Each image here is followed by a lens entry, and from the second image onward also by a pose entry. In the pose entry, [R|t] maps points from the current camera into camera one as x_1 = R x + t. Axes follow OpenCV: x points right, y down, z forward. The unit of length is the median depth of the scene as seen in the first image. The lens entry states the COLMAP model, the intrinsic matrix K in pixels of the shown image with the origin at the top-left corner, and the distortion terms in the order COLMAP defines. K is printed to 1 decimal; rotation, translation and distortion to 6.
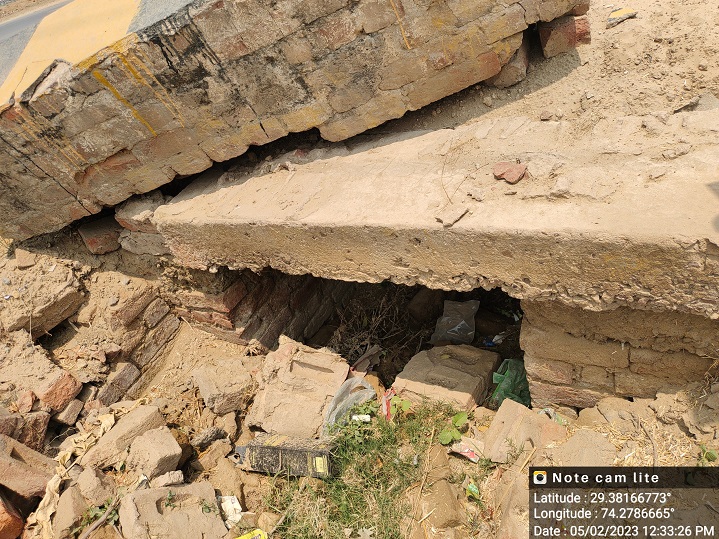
lens RADIAL K [[536.0, 0, 359.5], [0, 536.0, 269.5], [0, 0, 1]] dist [0.080611, -0.113344]
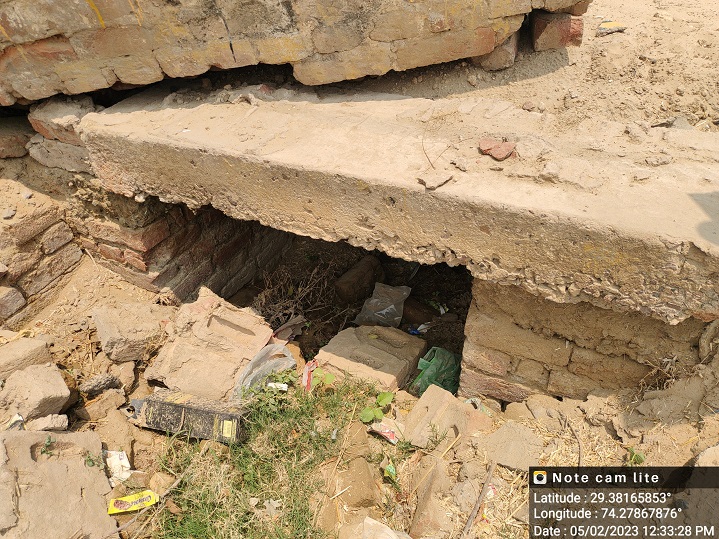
lens RADIAL K [[536.0, 0, 359.5], [0, 536.0, 269.5], [0, 0, 1]] dist [0.080611, -0.113344]
pose [[0.967141, 0.174994, 0.184432, -0.079717], [-0.177492, 0.984118, -0.003010, 0.063435], [-0.182030, -0.029824, 0.982841, 0.072463]]
